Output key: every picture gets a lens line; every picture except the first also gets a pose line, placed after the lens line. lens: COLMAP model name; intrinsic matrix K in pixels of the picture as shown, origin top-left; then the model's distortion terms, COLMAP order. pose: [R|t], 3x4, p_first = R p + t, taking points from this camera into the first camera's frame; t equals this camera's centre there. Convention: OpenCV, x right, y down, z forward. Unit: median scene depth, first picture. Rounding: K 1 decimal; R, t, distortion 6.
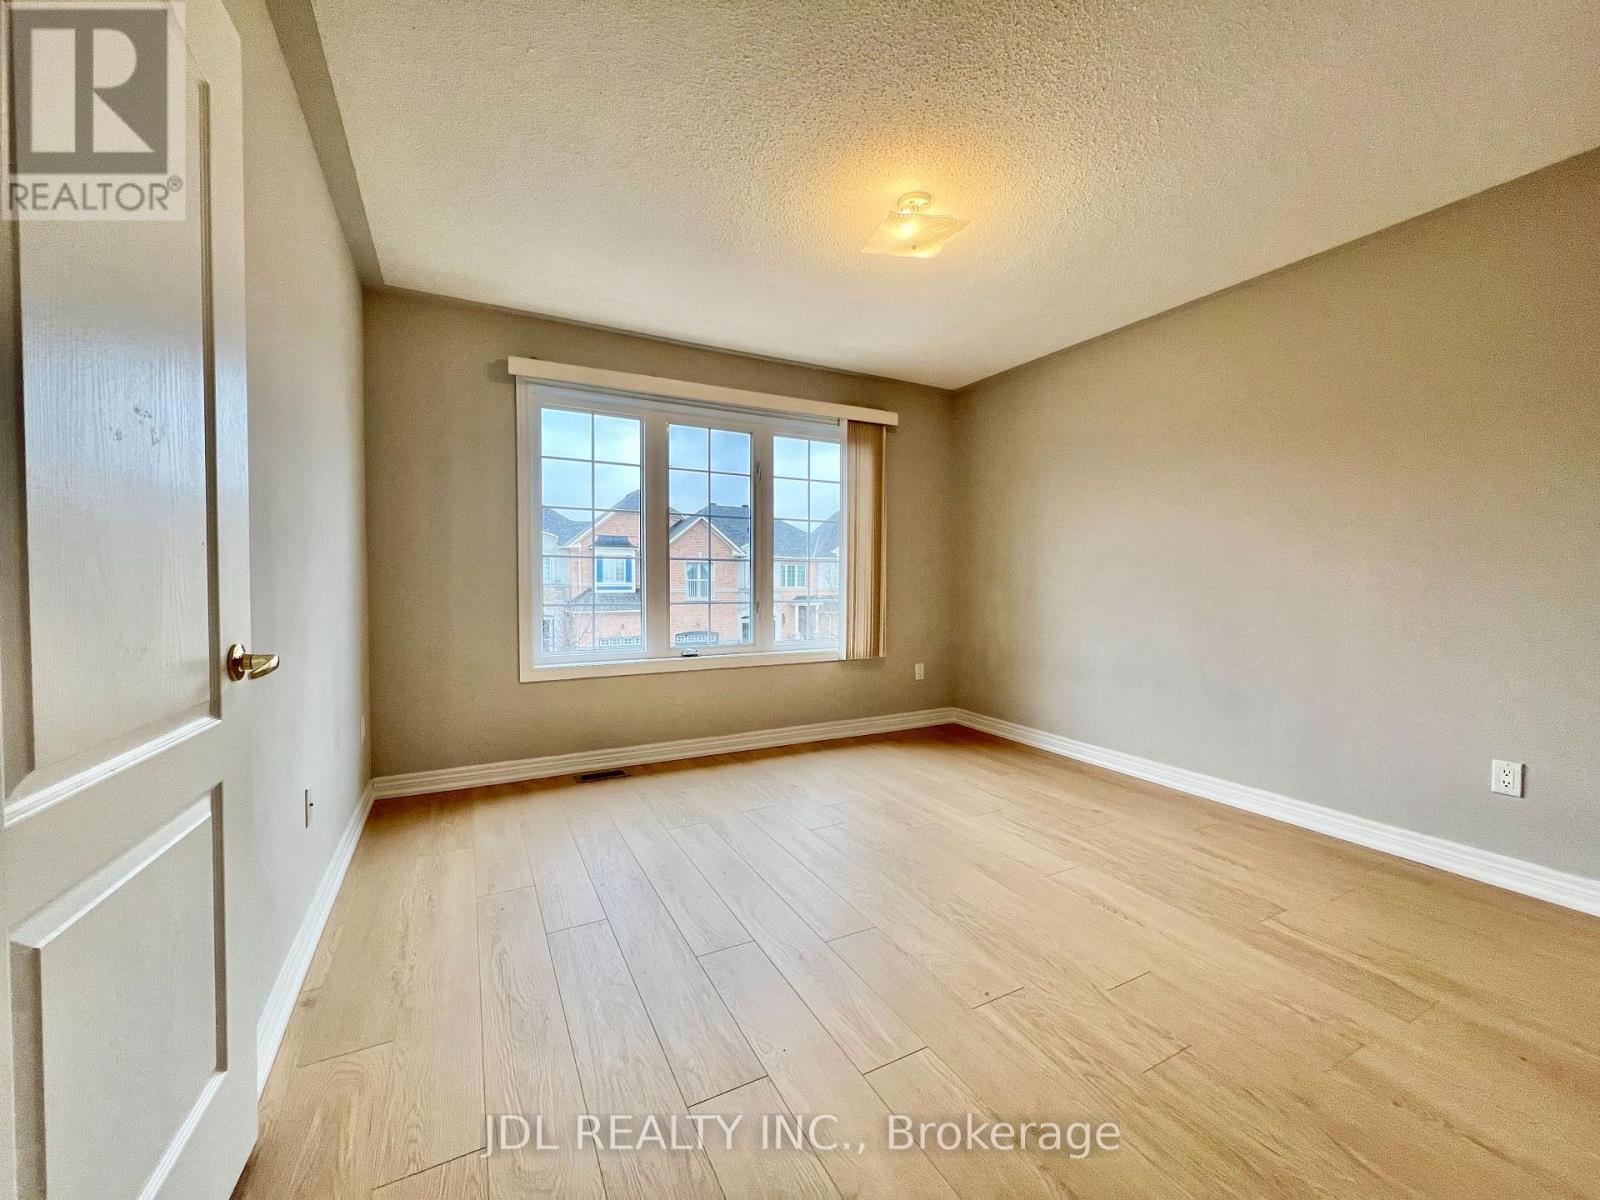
lens RADIAL K [[590.5, 0, 795.7], [0, 590.5, 592.7], [0, 0, 1]] dist [0.001053, -0.000010]
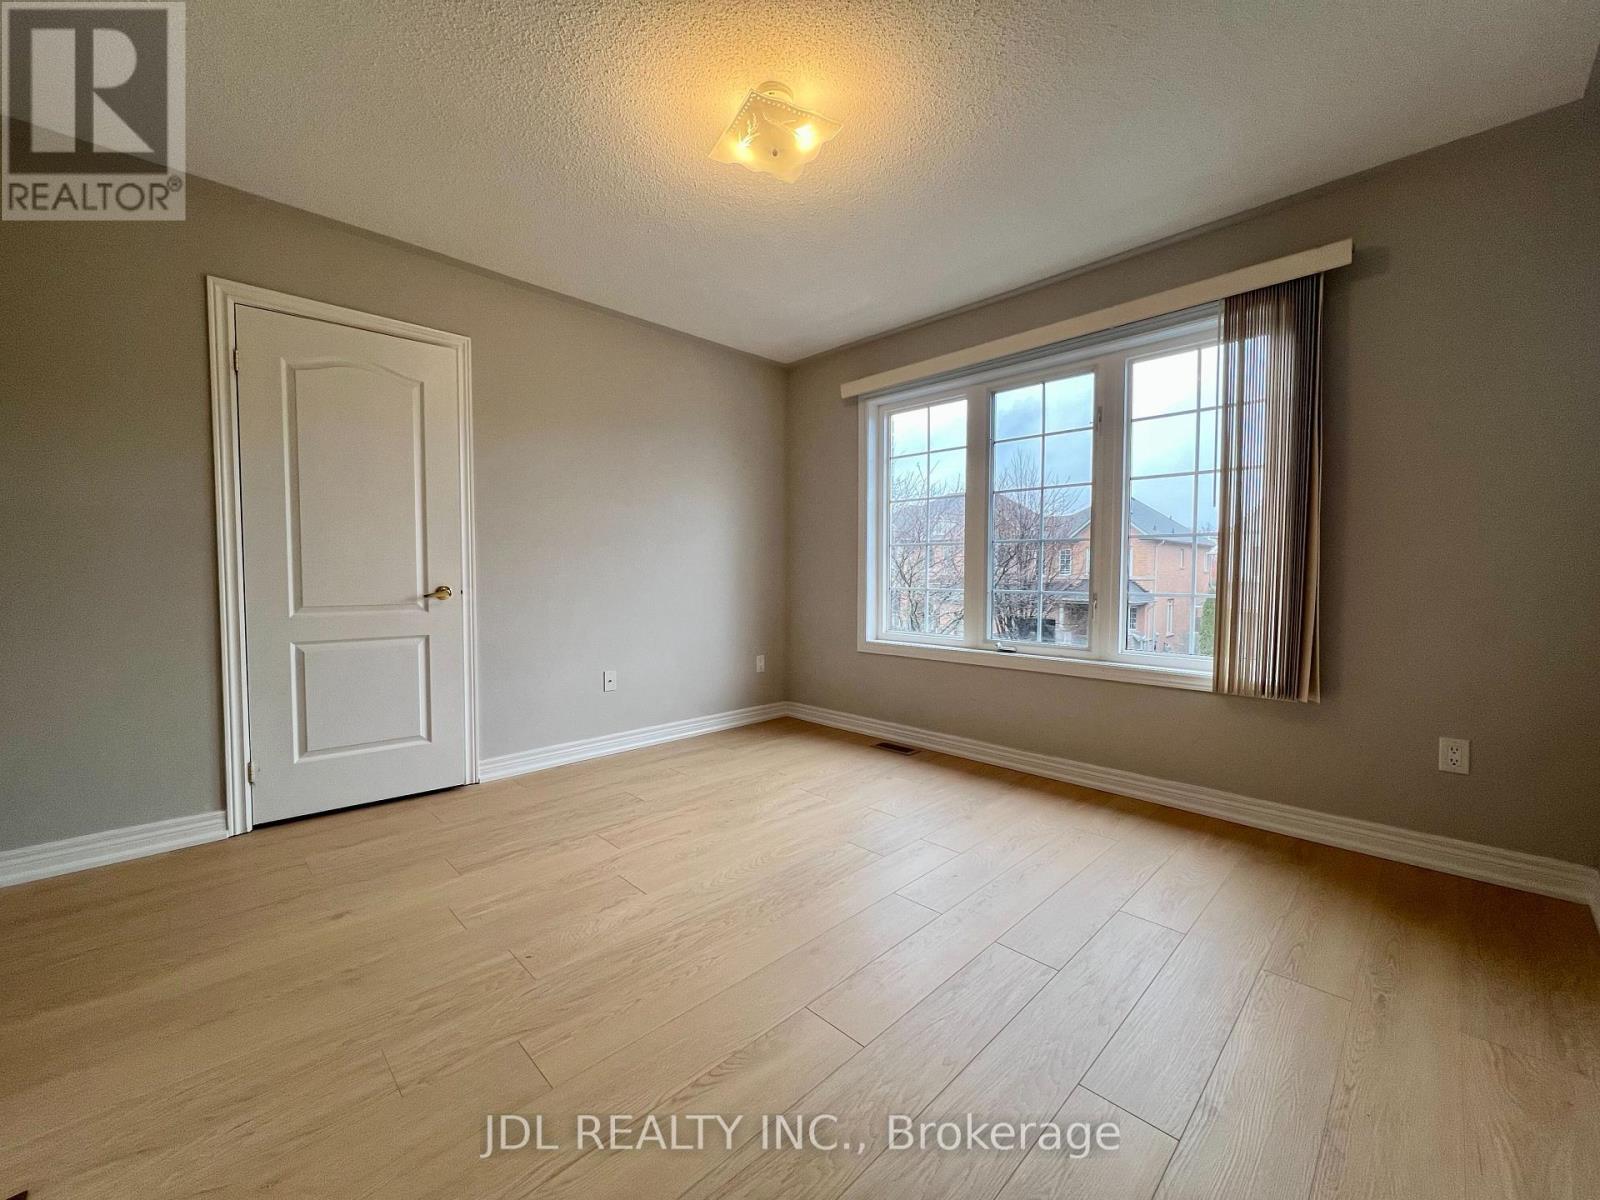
lens RADIAL K [[590.5, 0, 795.7], [0, 590.5, 592.7], [0, 0, 1]] dist [0.001053, -0.000010]
pose [[0.358528, 0.032011, -0.932970, 0.559080], [-0.024269, 0.999394, 0.024963, 0.005684], [0.933203, 0.013692, 0.359088, 0.415144]]
